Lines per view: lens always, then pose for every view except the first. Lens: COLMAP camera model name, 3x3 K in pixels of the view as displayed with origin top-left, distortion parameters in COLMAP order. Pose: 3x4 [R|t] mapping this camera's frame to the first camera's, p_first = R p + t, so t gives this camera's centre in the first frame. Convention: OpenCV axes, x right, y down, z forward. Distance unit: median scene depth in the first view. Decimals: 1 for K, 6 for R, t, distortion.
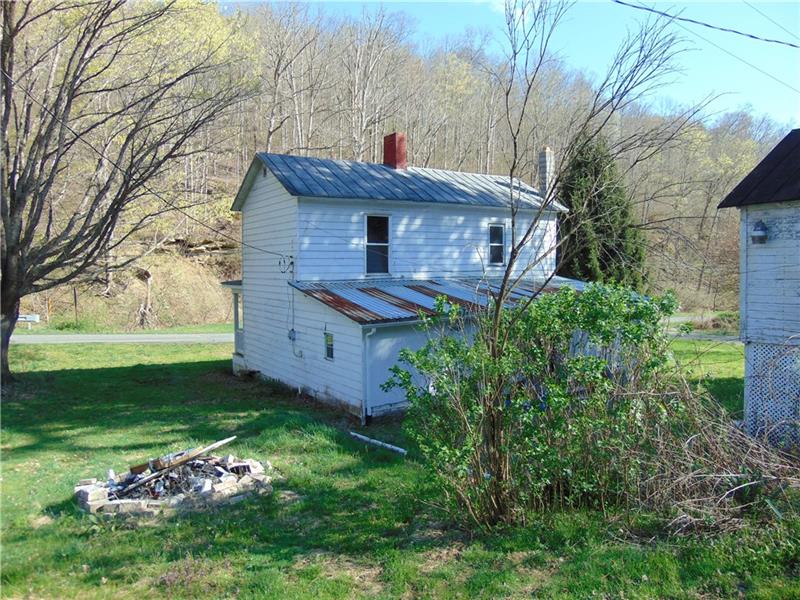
lens RADIAL K [[593.2, 0, 400.0], [0, 593.2, 300.0], [0, 0, 1]] dist [0.009950, 0.012877]
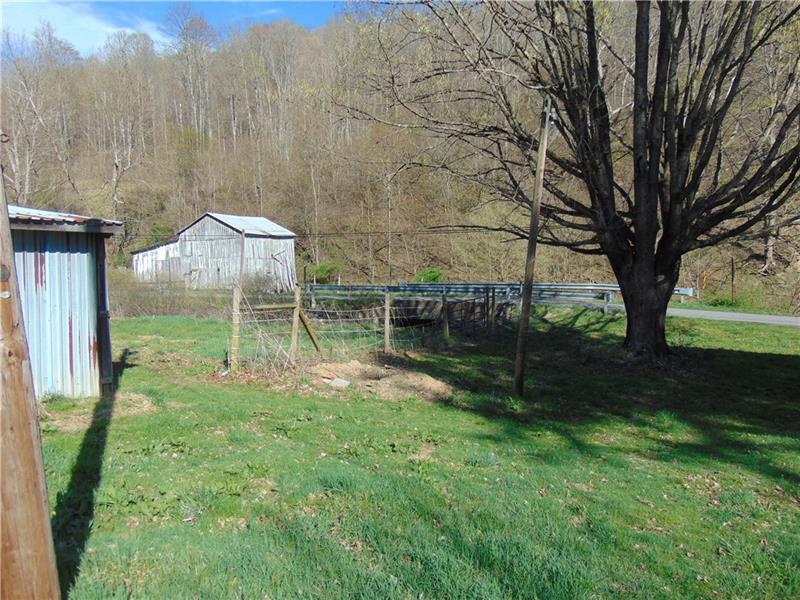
lens RADIAL K [[593.2, 0, 400.0], [0, 593.2, 300.0], [0, 0, 1]] dist [0.009950, 0.012877]
pose [[0.548639, 0.052816, -0.834389, -0.146020], [-0.034437, 0.998583, 0.040566, 0.036736], [0.835350, 0.006478, 0.549681, 0.200302]]
